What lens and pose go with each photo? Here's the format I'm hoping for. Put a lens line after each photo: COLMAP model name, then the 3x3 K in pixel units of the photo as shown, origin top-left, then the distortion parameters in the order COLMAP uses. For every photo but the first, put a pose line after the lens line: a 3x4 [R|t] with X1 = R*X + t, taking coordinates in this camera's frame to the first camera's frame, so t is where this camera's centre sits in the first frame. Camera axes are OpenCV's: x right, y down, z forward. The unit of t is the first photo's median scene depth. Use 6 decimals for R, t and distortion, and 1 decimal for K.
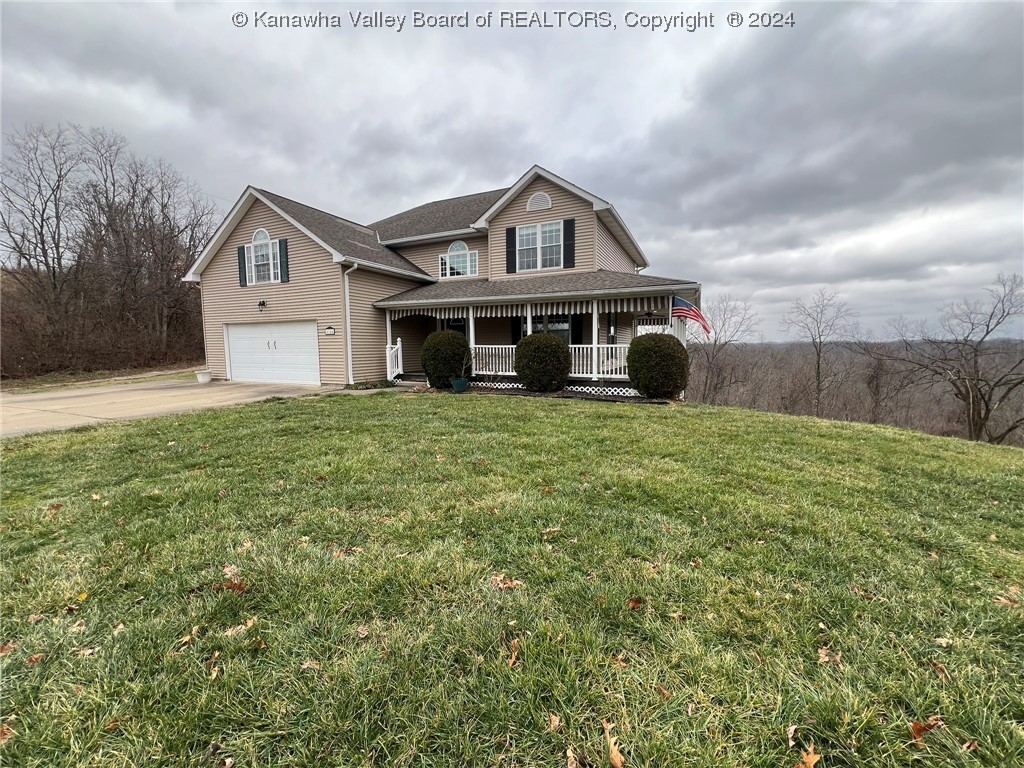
lens RADIAL K [[411.6, 0, 512.0], [0, 411.6, 384.0], [0, 0, 1]] dist [-0.000339, 0.000032]
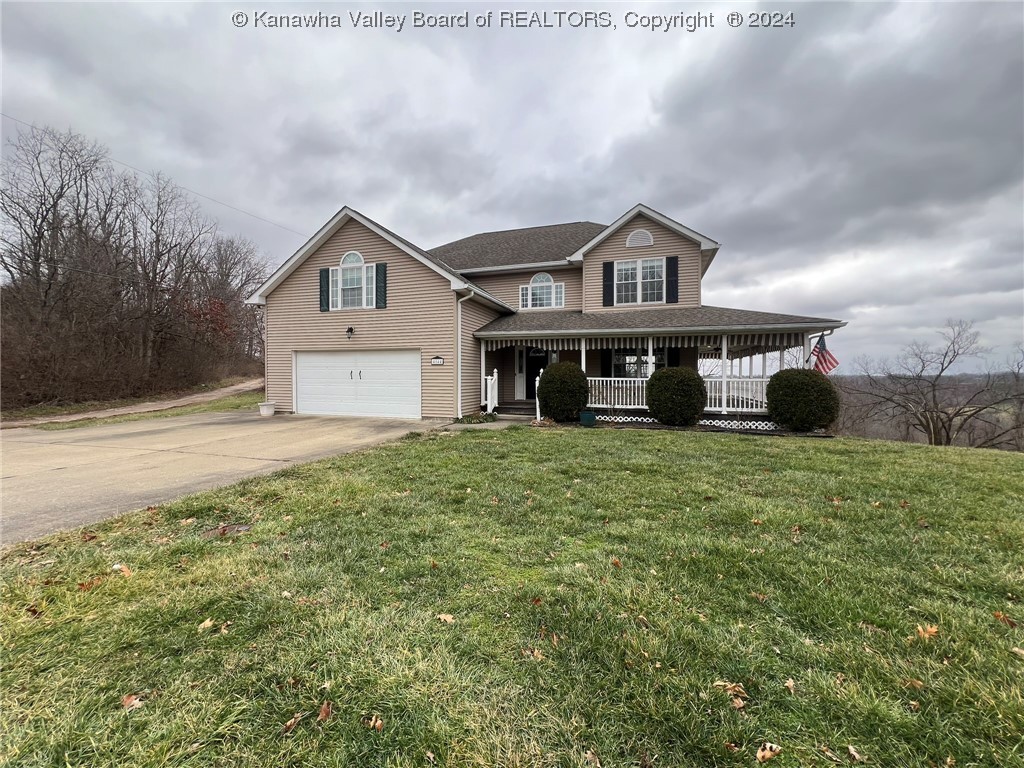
lens RADIAL K [[411.6, 0, 512.0], [0, 411.6, 384.0], [0, 0, 1]] dist [-0.000339, 0.000032]
pose [[0.992717, 0.008385, 0.120178, -0.357333], [0.000615, 0.997209, -0.074660, -0.005886], [-0.120469, 0.074190, 0.989941, 0.050848]]
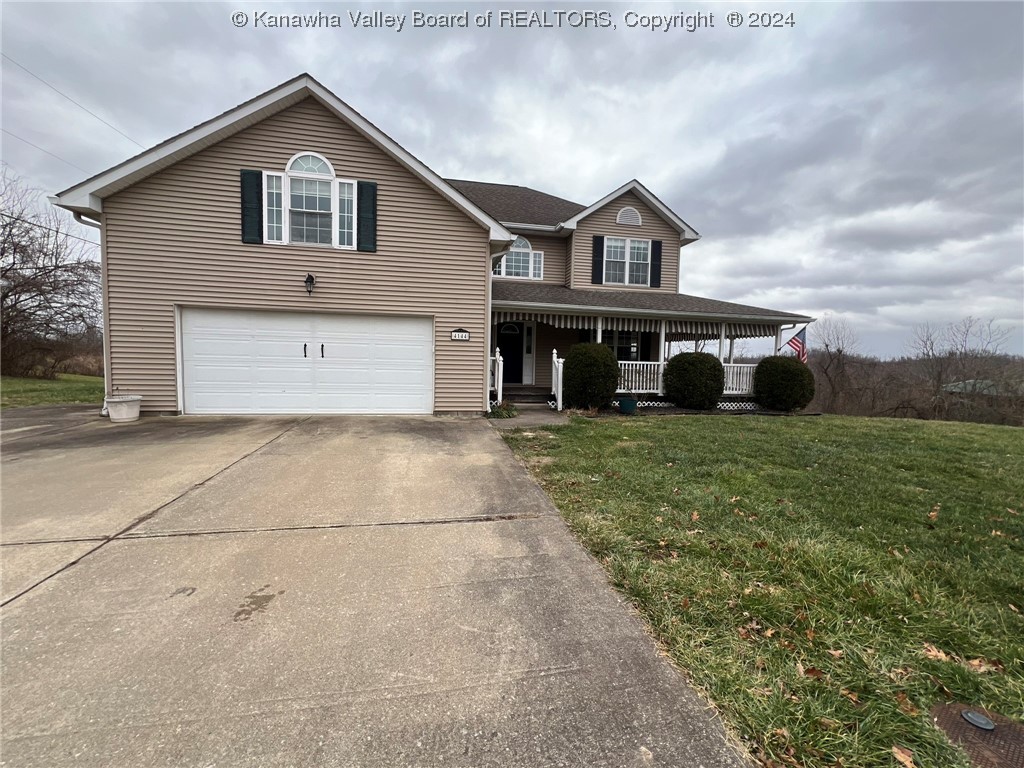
lens RADIAL K [[411.6, 0, 512.0], [0, 411.6, 384.0], [0, 0, 1]] dist [-0.000339, 0.000032]
pose [[0.810722, -0.010512, 0.585337, -0.720004], [0.023496, 0.999617, -0.014591, -0.032056], [-0.584959, 0.025582, 0.810659, 0.362222]]
